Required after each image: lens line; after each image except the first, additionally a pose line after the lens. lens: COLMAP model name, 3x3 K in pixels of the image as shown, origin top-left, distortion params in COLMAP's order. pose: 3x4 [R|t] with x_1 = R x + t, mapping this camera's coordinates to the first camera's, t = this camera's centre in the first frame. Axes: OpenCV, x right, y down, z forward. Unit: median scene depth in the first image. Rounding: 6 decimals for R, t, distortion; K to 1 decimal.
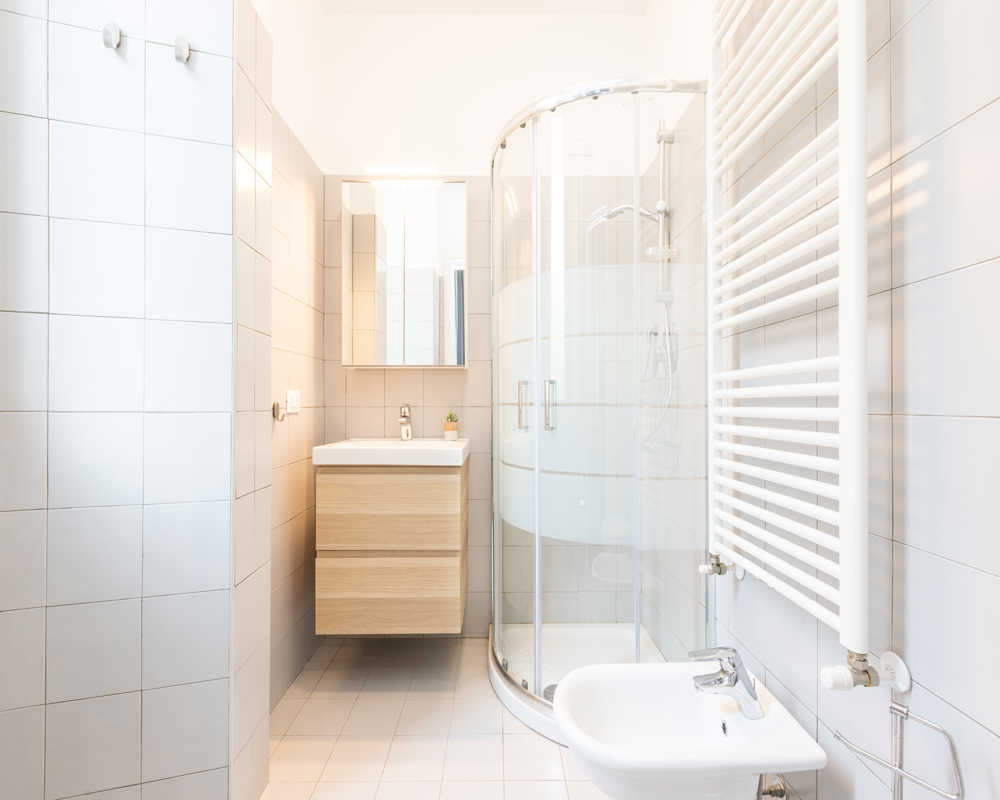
lens RADIAL K [[453.5, 0, 486.5], [0, 453.5, 400.5], [0, 0, 1]] dist [-0.000431, 0.000257]
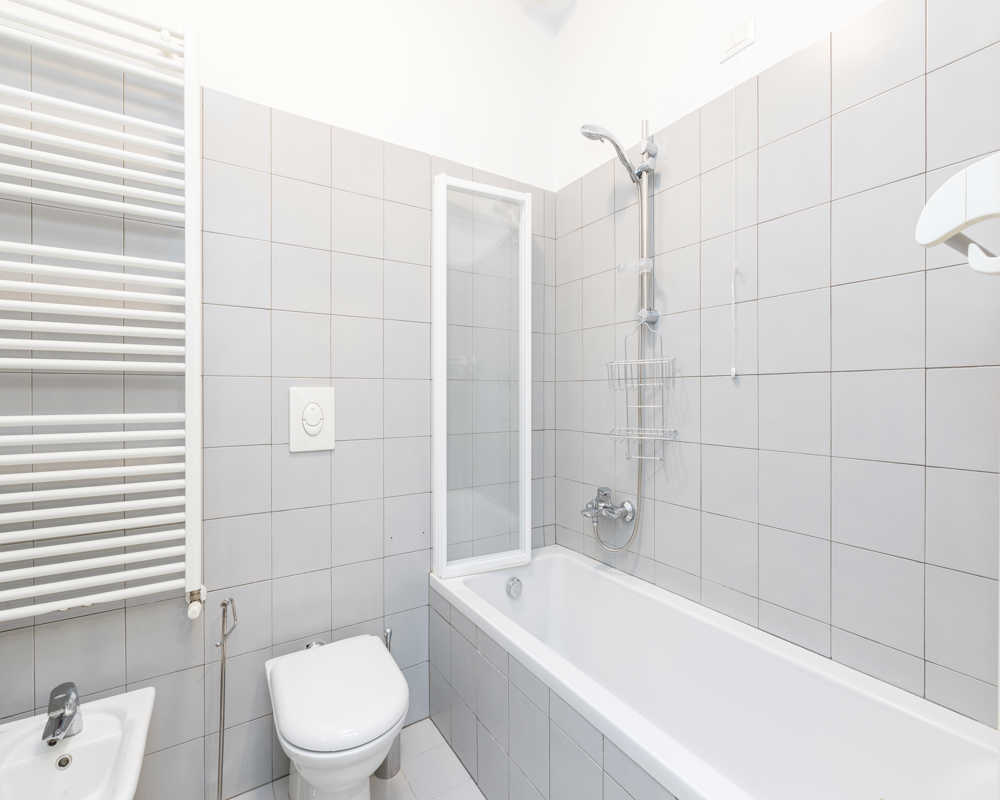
lens RADIAL K [[470.4, 0, 519.7], [0, 470.4, 395.4], [0, 0, 1]] dist [0.000202, -0.000364]
pose [[-0.554222, -0.008437, 0.832326, -0.775083], [-0.009999, 0.999944, 0.003479, -0.112159], [-0.832309, -0.006394, -0.554276, 0.592427]]
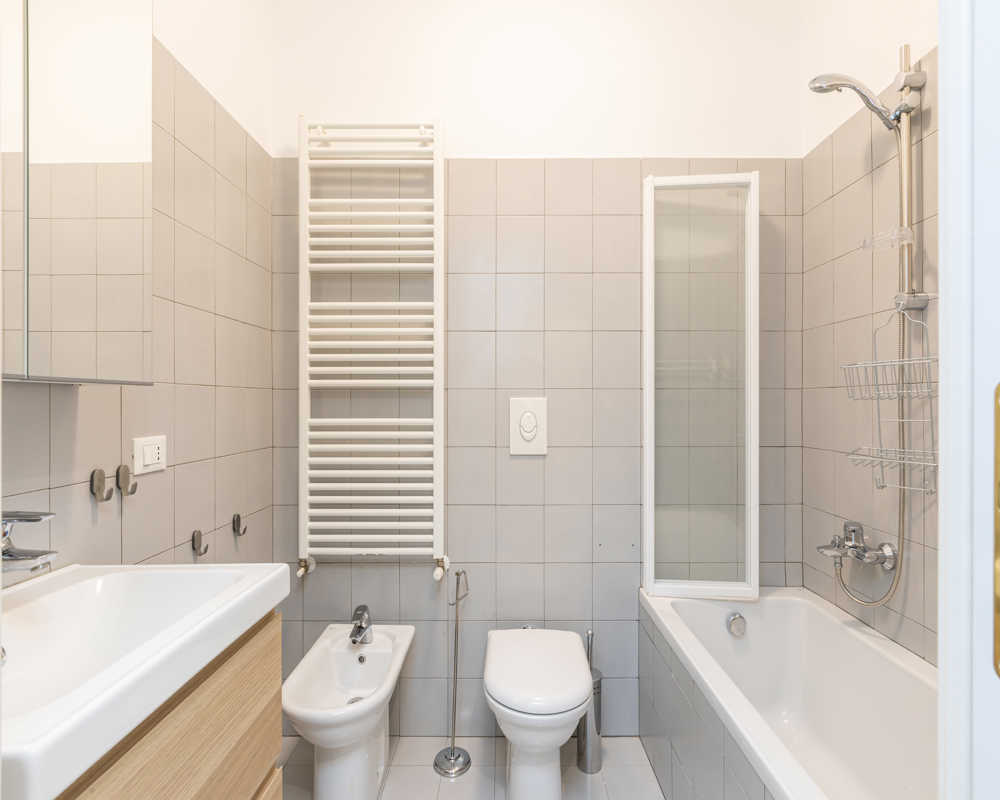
lens RADIAL K [[513.0, 0, 492.1], [0, 513.0, 400.8], [0, 0, 1]] dist [0.001833, -0.005600]
pose [[0.007204, -0.002320, 0.999971, -0.953274], [-0.007368, 0.999970, 0.002373, -0.117571], [-0.999947, -0.007385, 0.007187, 0.455513]]
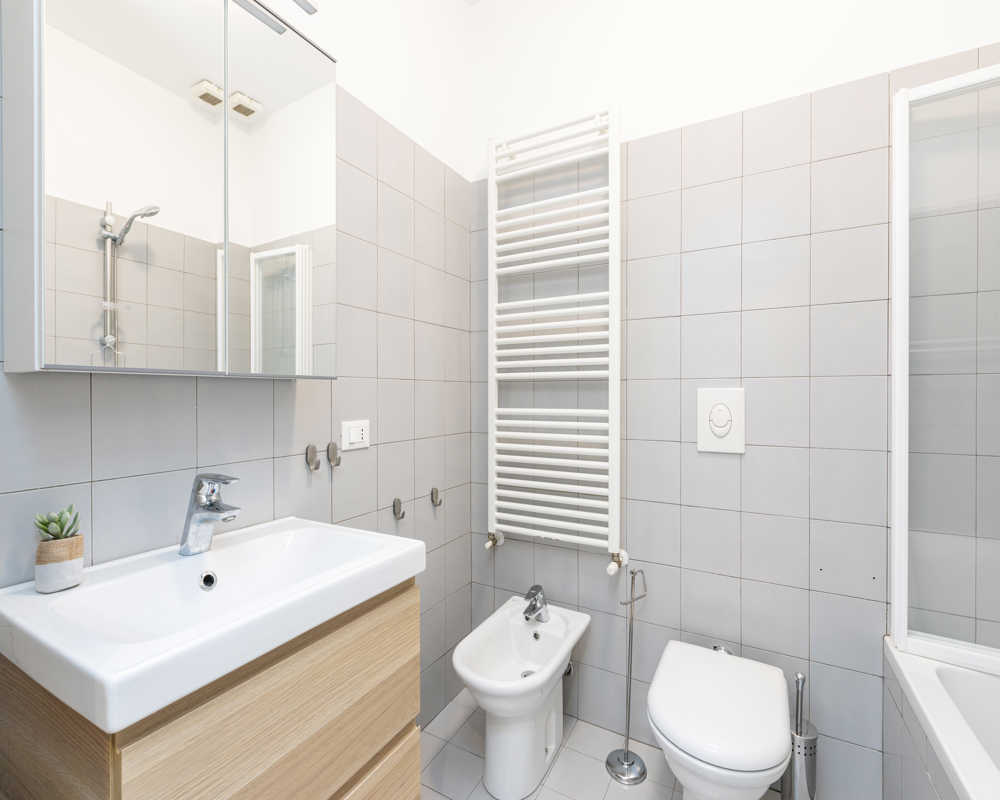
lens RADIAL K [[453.5, 0, 476.3], [0, 453.5, 395.6], [0, 0, 1]] dist [-0.000431, 0.000257]
pose [[0.494897, -0.007166, 0.868922, -0.780770], [-0.003269, 0.999944, 0.010109, -0.113568], [-0.868945, -0.007844, 0.494846, 0.327584]]
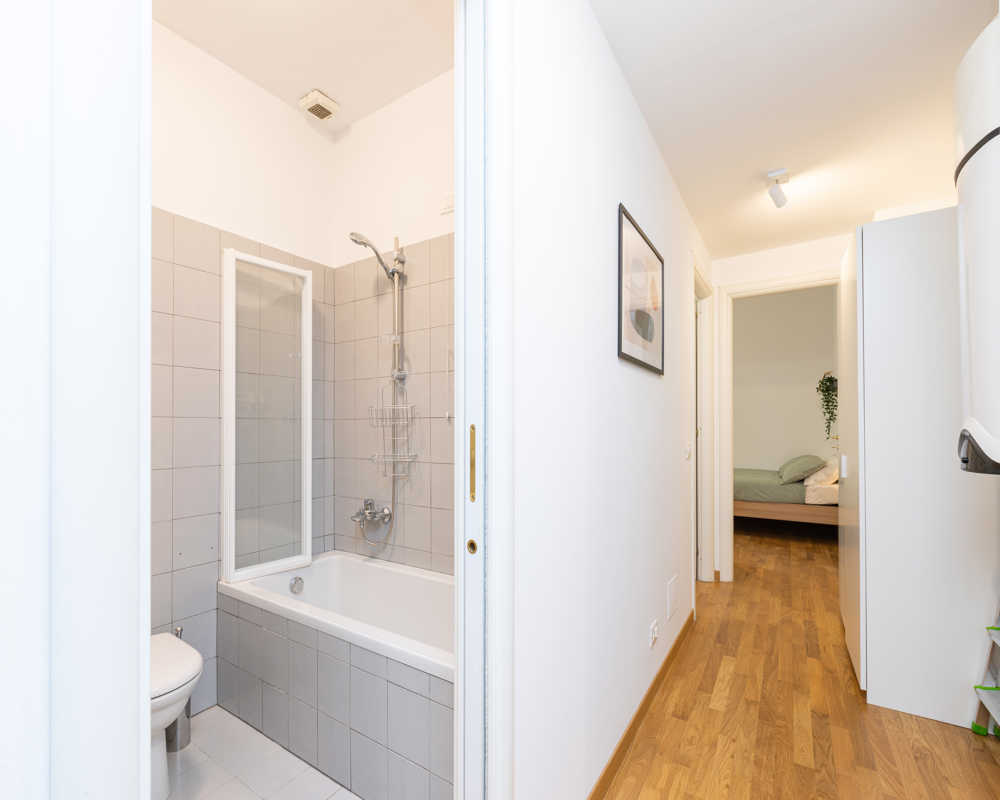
lens RADIAL K [[453.5, 0, 502.7], [0, 453.5, 424.2], [0, 0, 1]] dist [-0.000431, 0.000257]
pose [[-0.828970, 0.001255, 0.559292, -1.191651], [-0.006538, 0.999907, -0.011935, -0.117221], [-0.559256, -0.013551, -0.828885, 0.806975]]
